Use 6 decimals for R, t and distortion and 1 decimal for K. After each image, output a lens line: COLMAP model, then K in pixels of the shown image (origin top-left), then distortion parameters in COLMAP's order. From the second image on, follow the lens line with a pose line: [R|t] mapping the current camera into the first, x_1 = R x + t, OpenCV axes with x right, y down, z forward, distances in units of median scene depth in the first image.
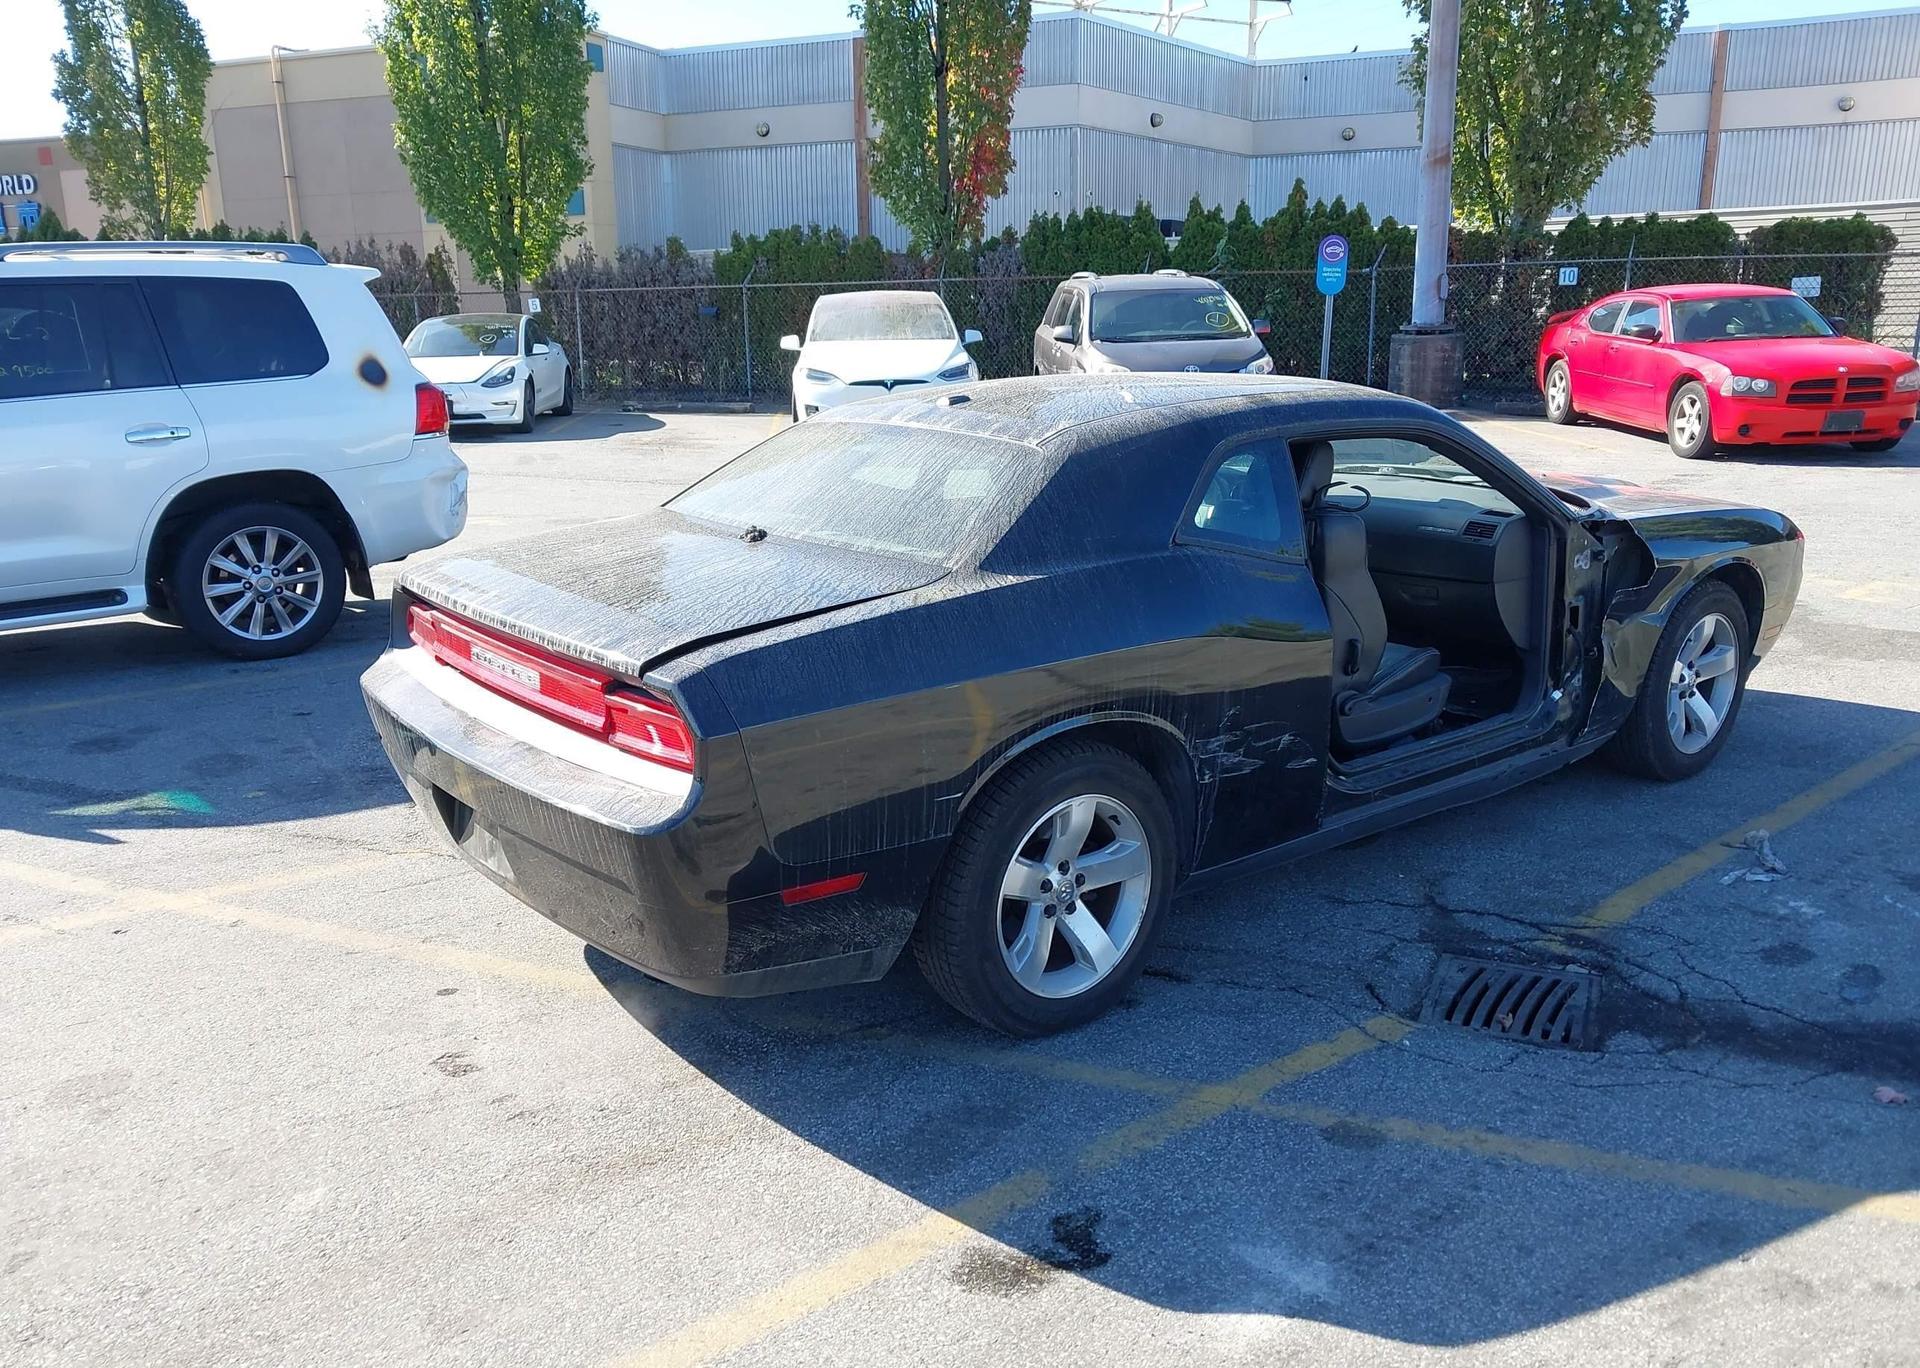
lens RADIAL K [[1519.2, 0, 959.8], [0, 1519.2, 696.9], [0, 0, 1]] dist [0.017096, -0.024184]
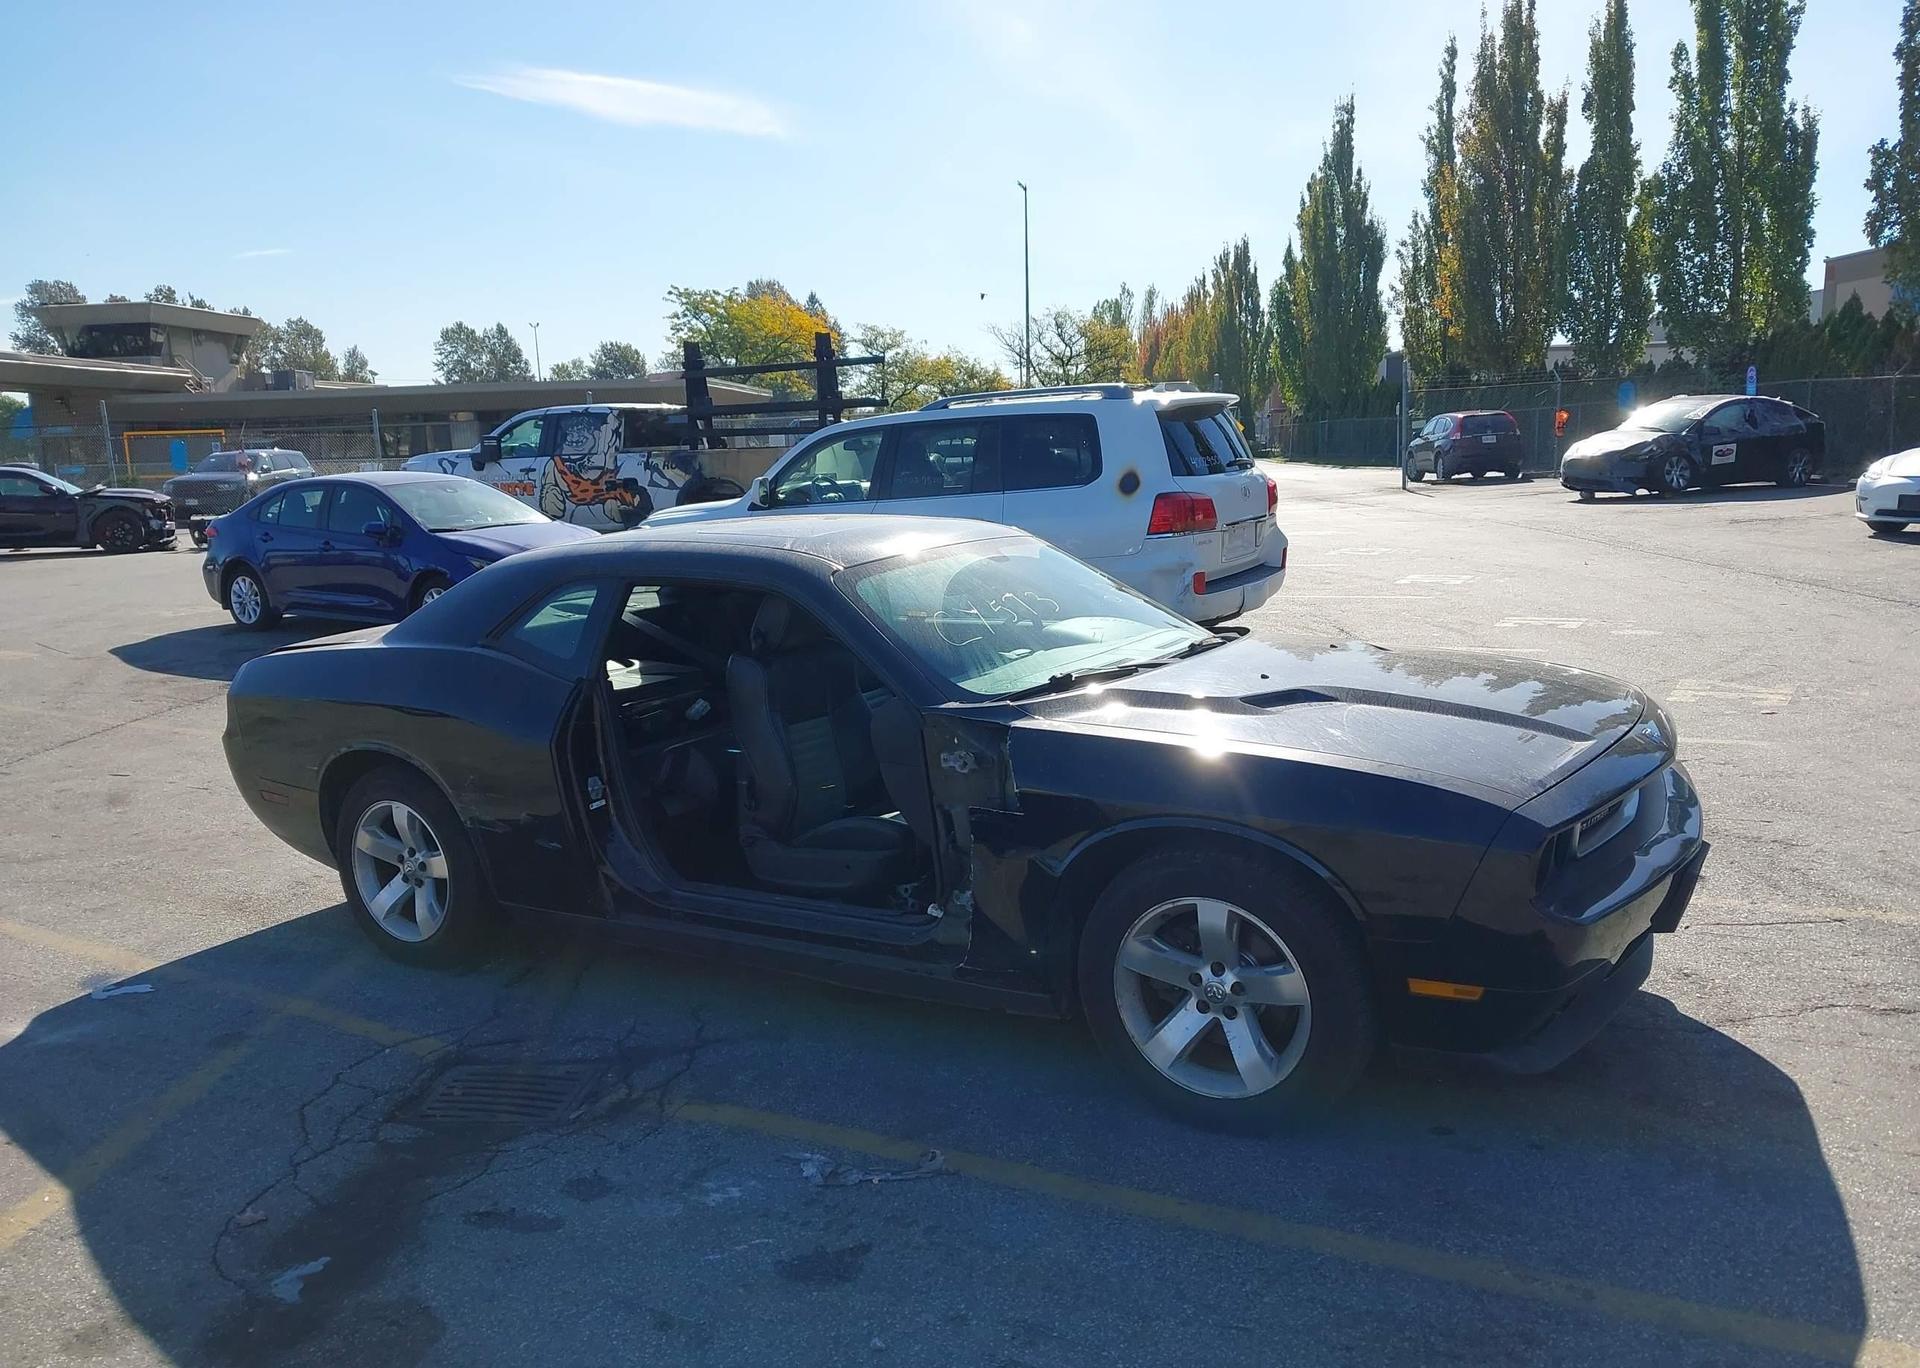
lens RADIAL K [[1519.2, 0, 954.4], [0, 1519.2, 677.5], [0, 0, 1]] dist [0.017096, -0.024184]
pose [[0.337137, 0.142712, -0.930576, 0.309646], [-0.192598, 0.977994, 0.080208, -0.053043], [0.921545, 0.152186, 0.357204, 0.182741]]
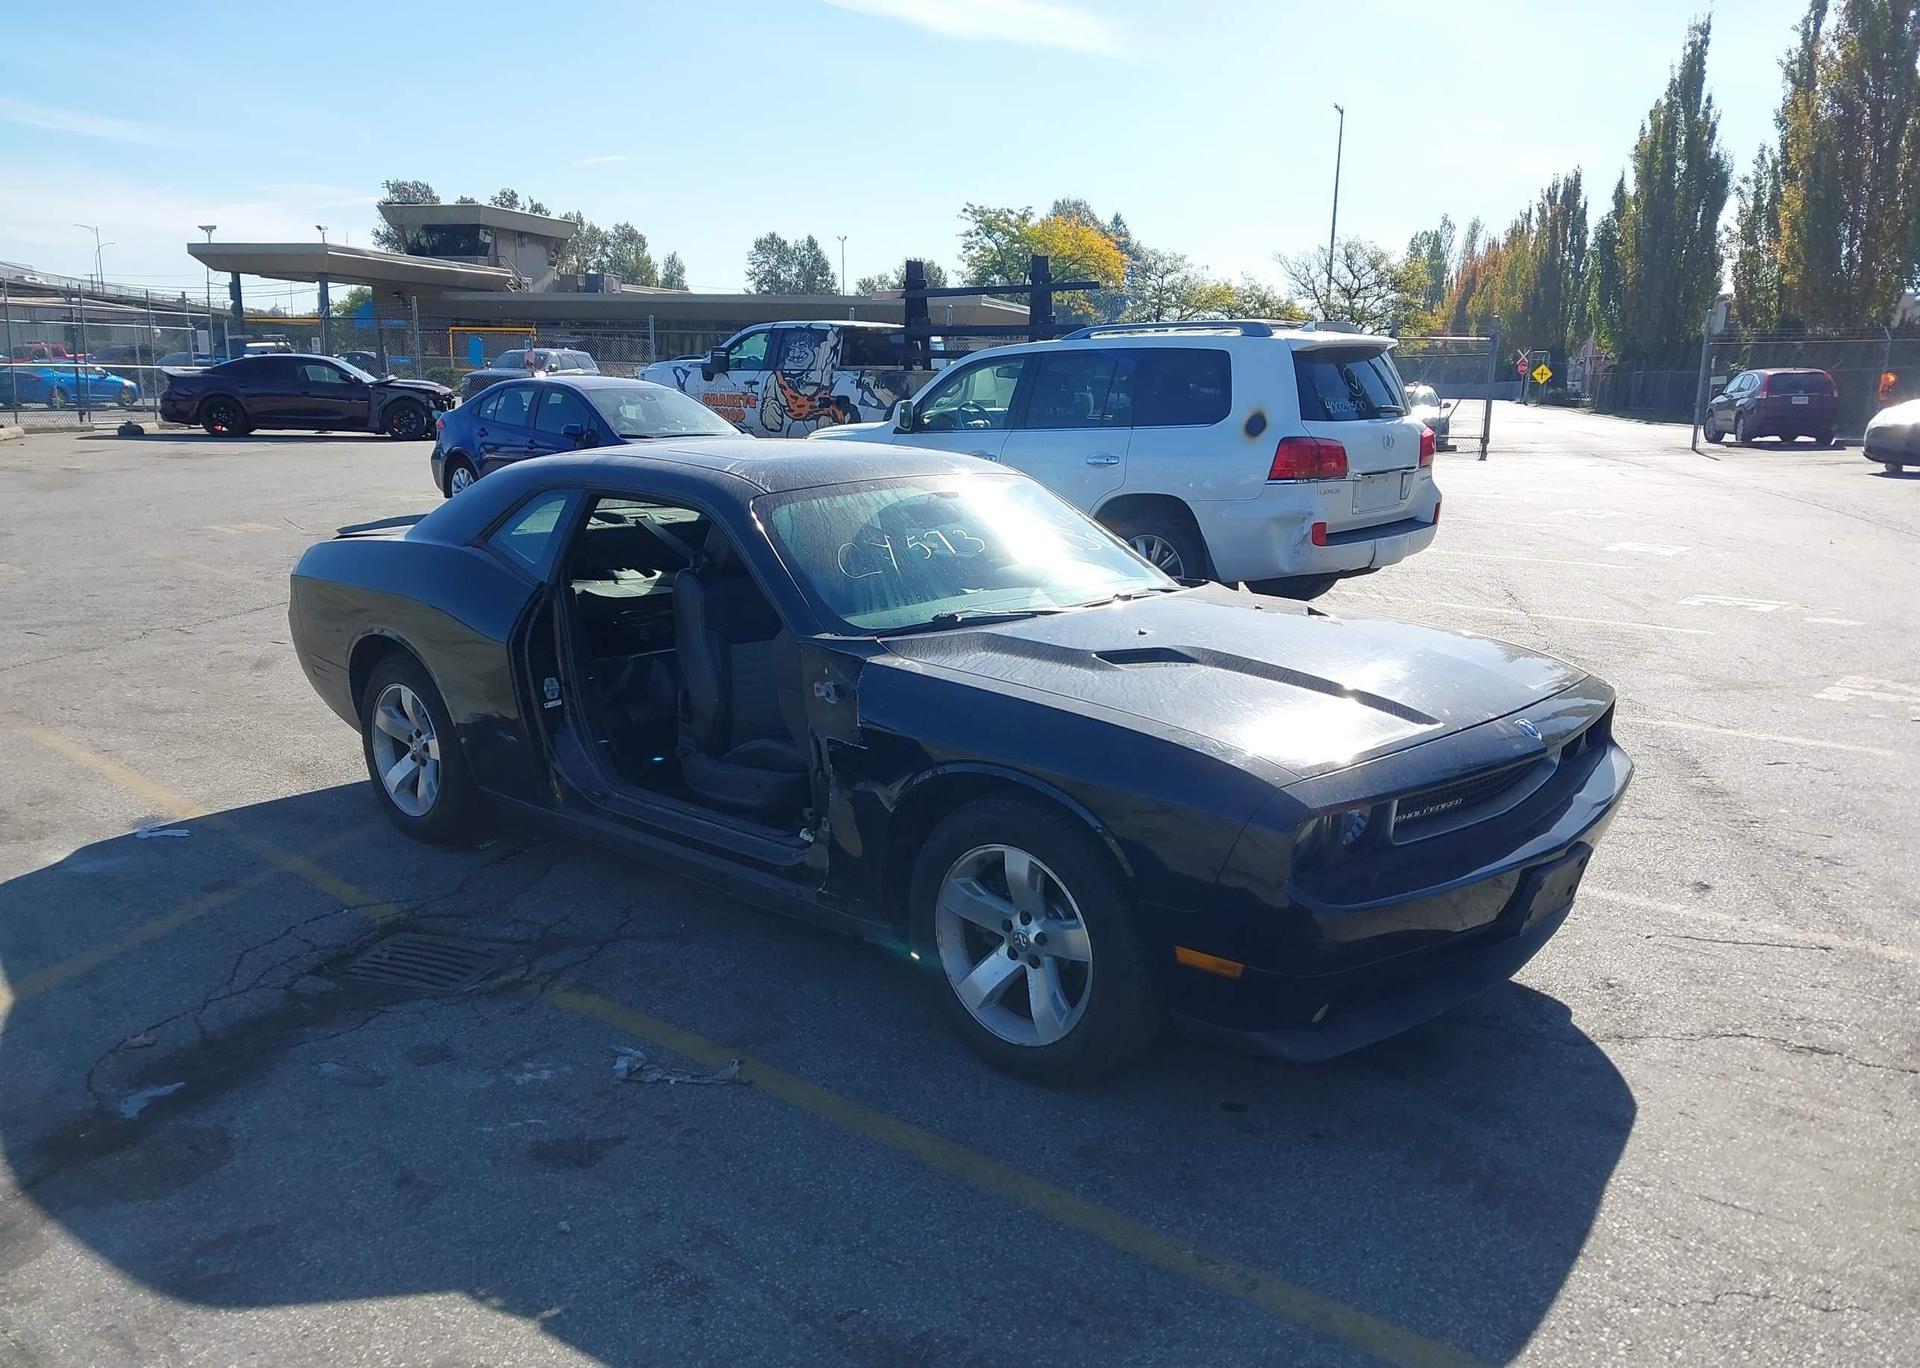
lens RADIAL K [[1519.2, 0, 960.3], [0, 1519.2, 694.5], [0, 0, 1]] dist [0.017096, -0.024184]
pose [[0.153467, 0.217795, -0.963853, 0.325166], [-0.248689, 0.952525, 0.175638, -0.067169], [0.956348, 0.212745, 0.200345, 0.237748]]
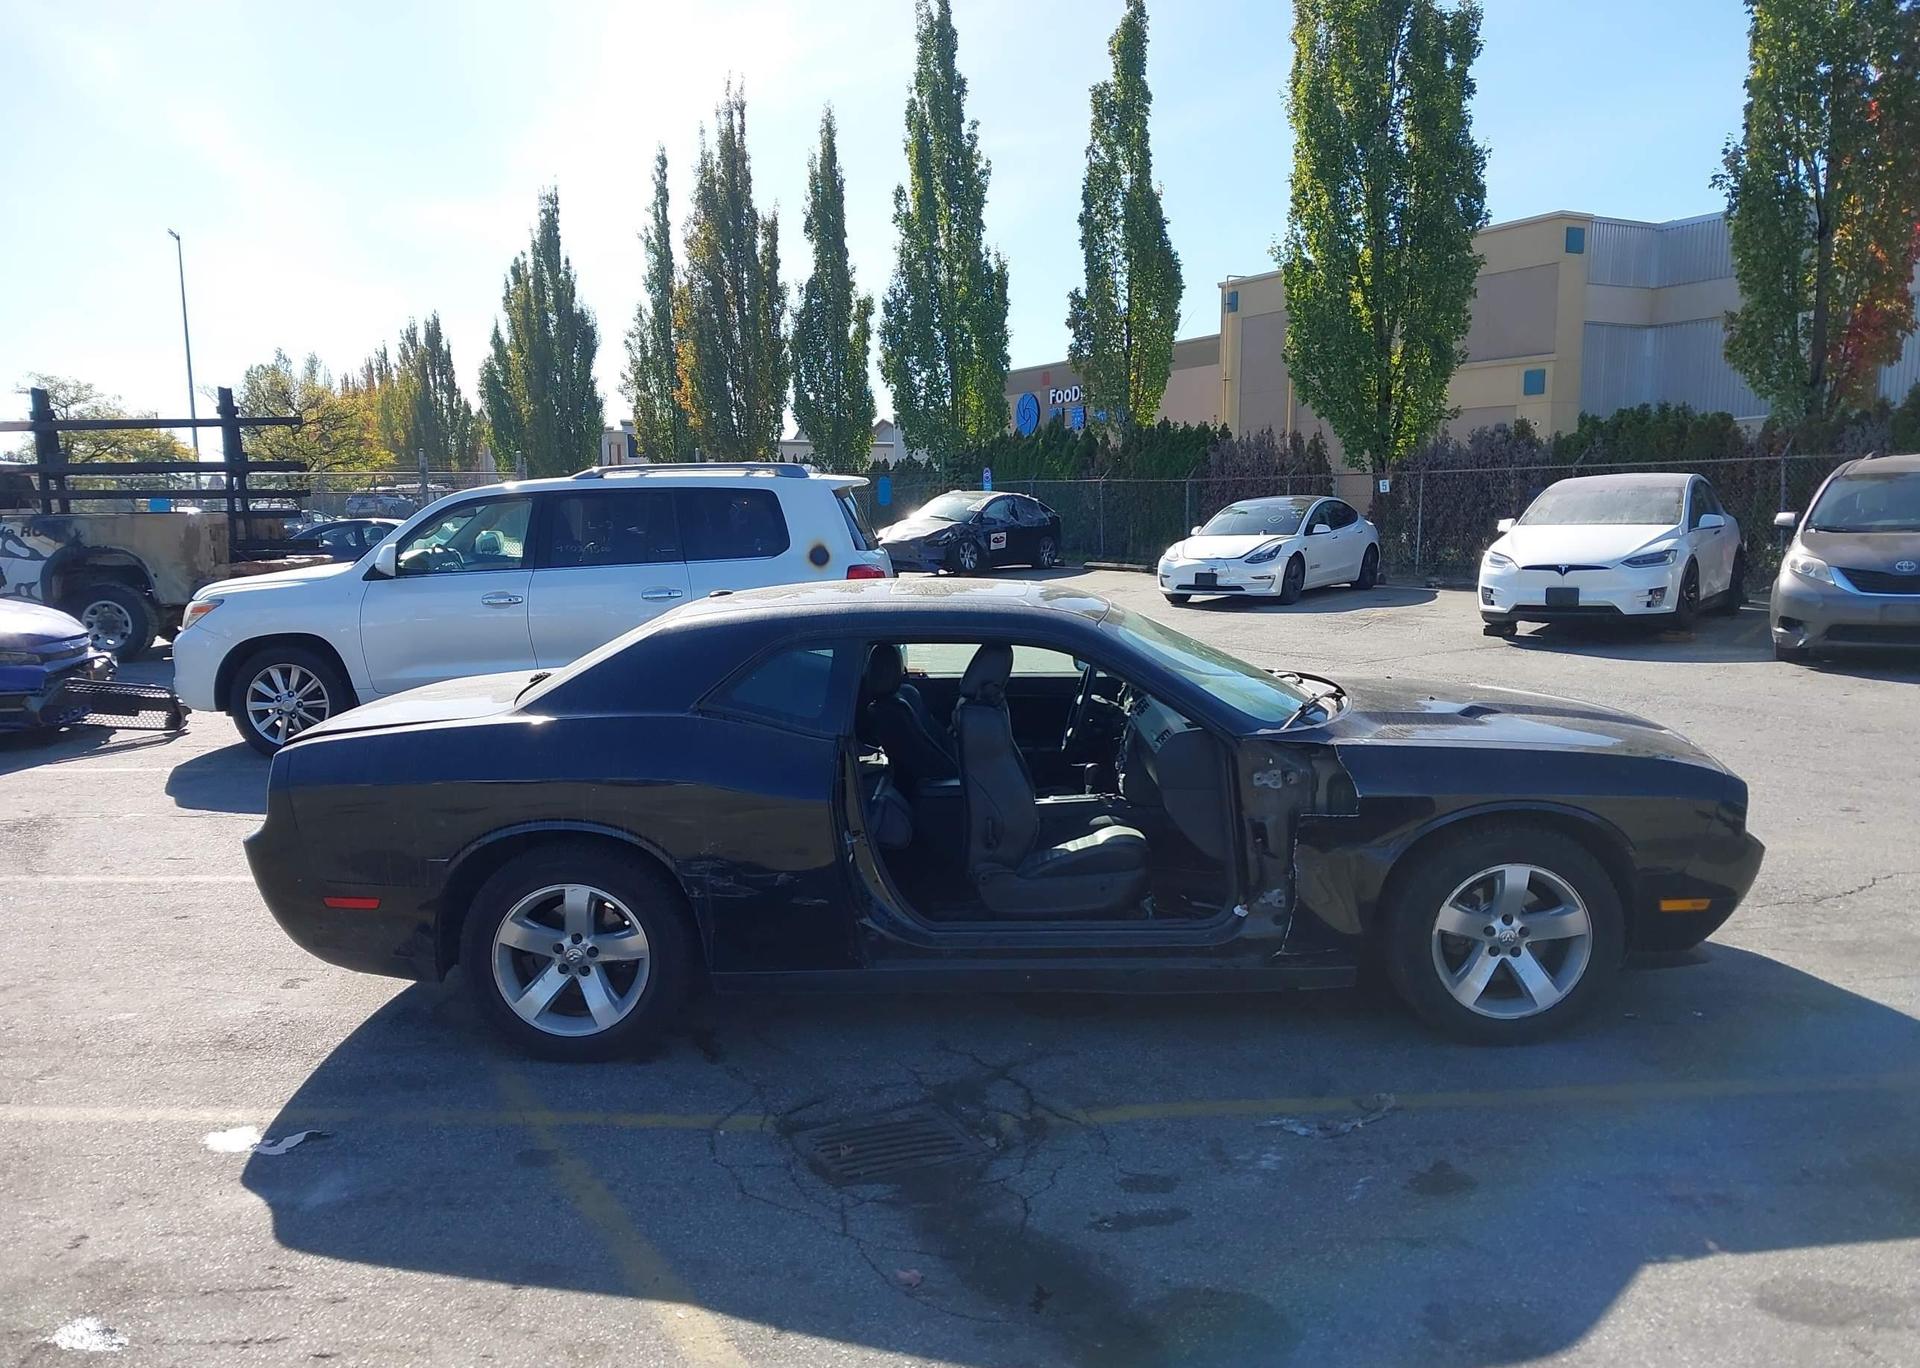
lens RADIAL K [[1519.2, 0, 957.6], [0, 1519.2, 686.2], [0, 0, 1]] dist [0.017096, -0.024184]
pose [[0.773520, 0.078433, -0.628900, 0.227484], [-0.149930, 0.986792, -0.061341, -0.015029], [0.615782, 0.141739, 0.775063, 0.024845]]
